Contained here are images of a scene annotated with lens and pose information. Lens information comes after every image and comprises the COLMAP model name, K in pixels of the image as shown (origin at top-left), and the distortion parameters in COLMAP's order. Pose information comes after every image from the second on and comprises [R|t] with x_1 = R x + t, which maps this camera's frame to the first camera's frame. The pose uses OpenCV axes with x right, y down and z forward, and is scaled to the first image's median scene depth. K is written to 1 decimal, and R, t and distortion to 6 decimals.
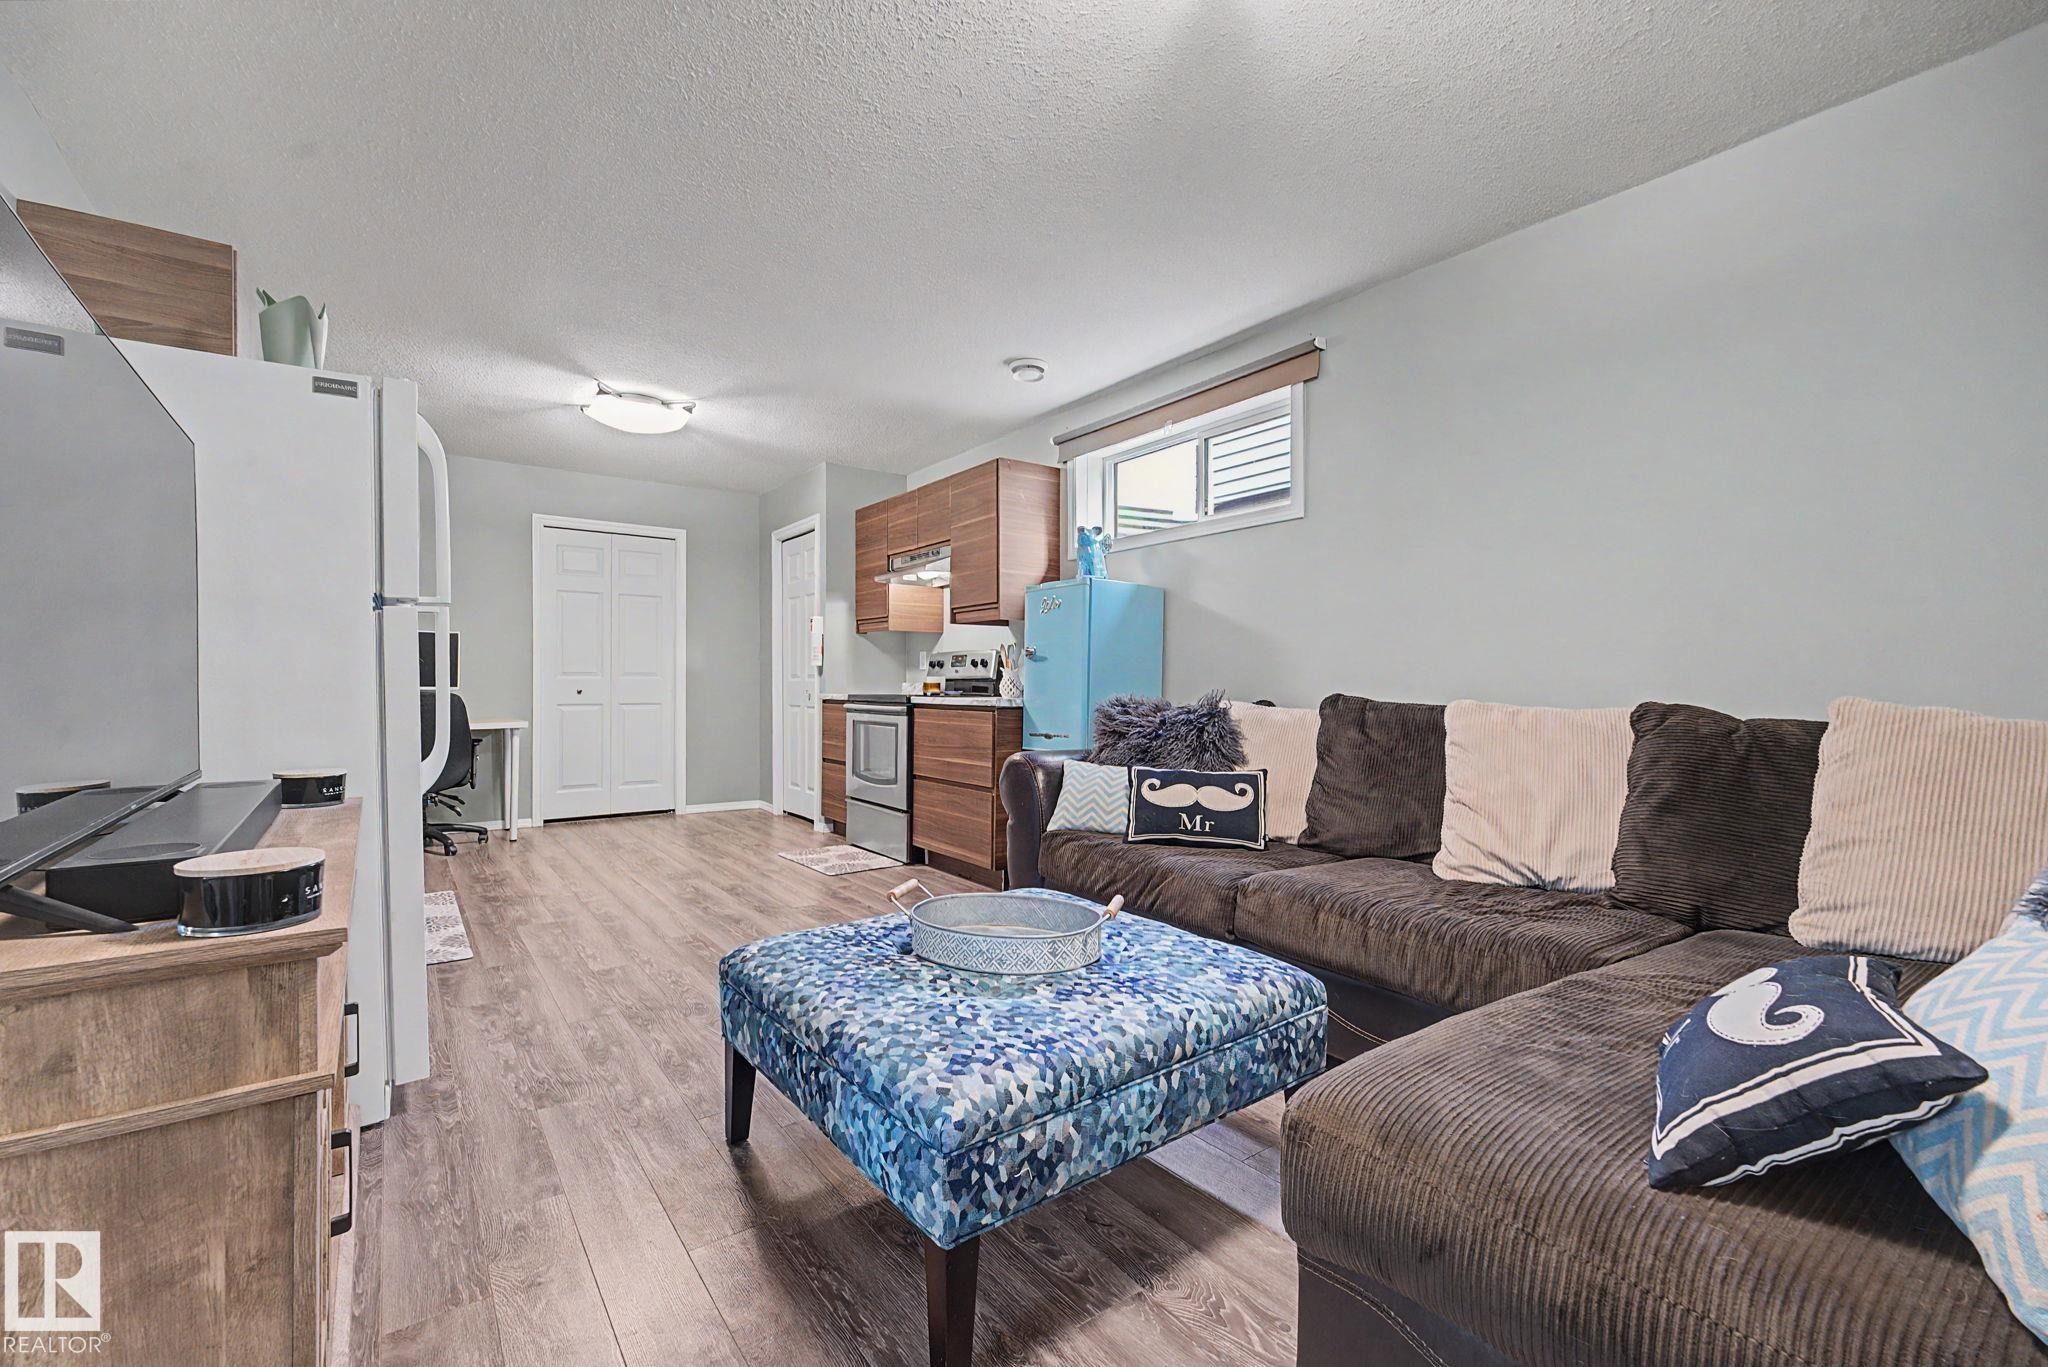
lens RADIAL K [[872.3, 0, 1032.4], [0, 872.3, 685.0], [0, 0, 1]] dist [-0.013898, -0.000548]
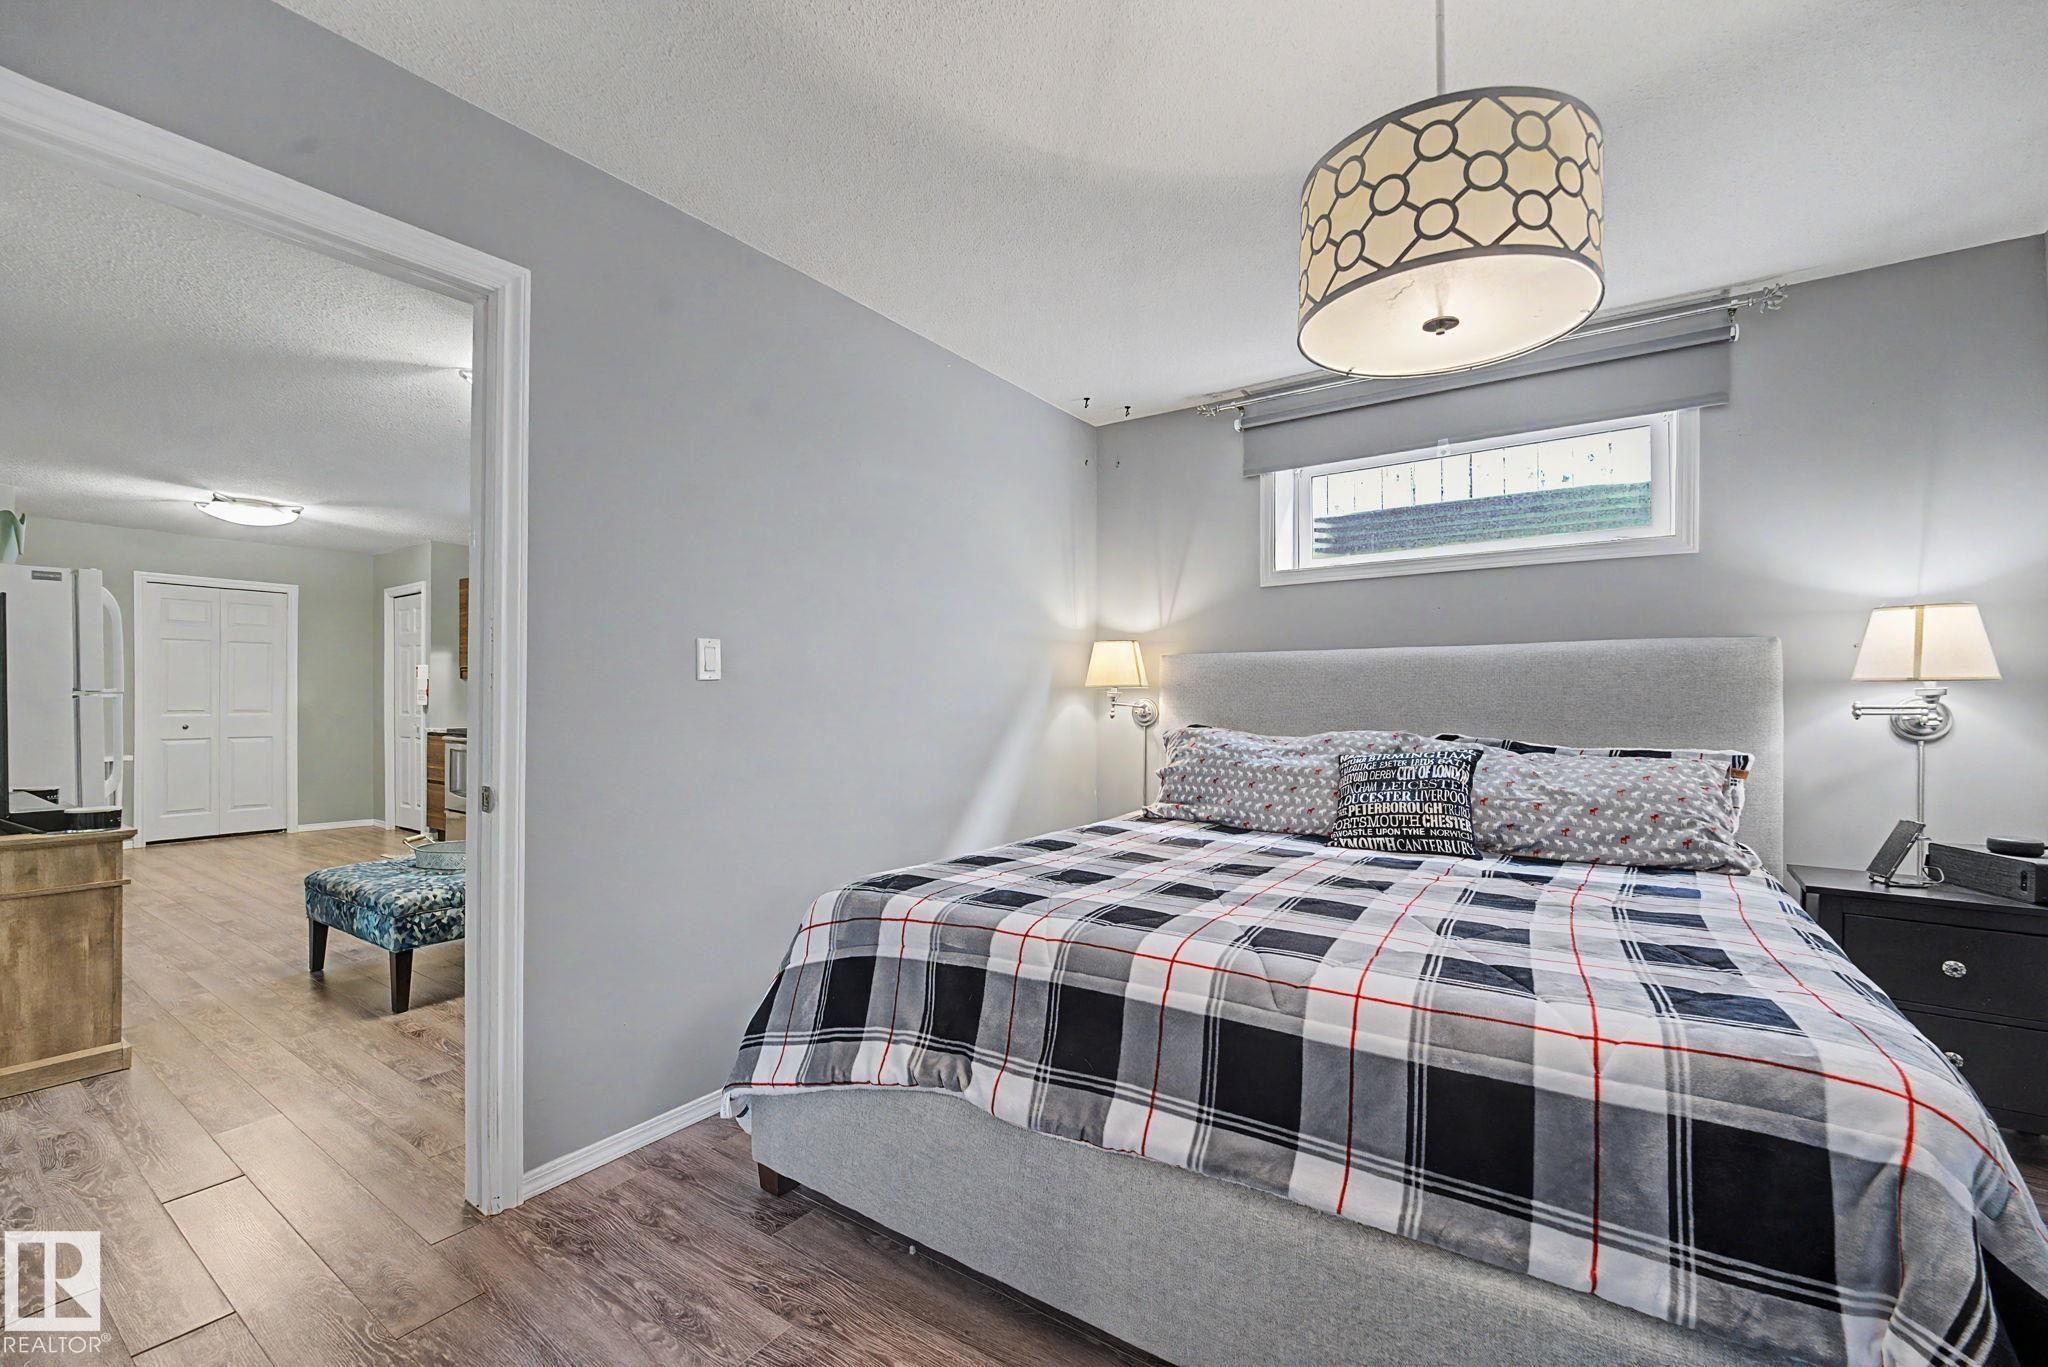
lens RADIAL K [[872.3, 0, 1032.8], [0, 872.3, 694.7], [0, 0, 1]] dist [-0.013898, -0.000548]
pose [[0.950447, -0.005469, 0.310839, 0.586100], [0.008051, 0.999943, -0.007024, -0.064593], [-0.310783, 0.009179, 0.950437, -1.328182]]
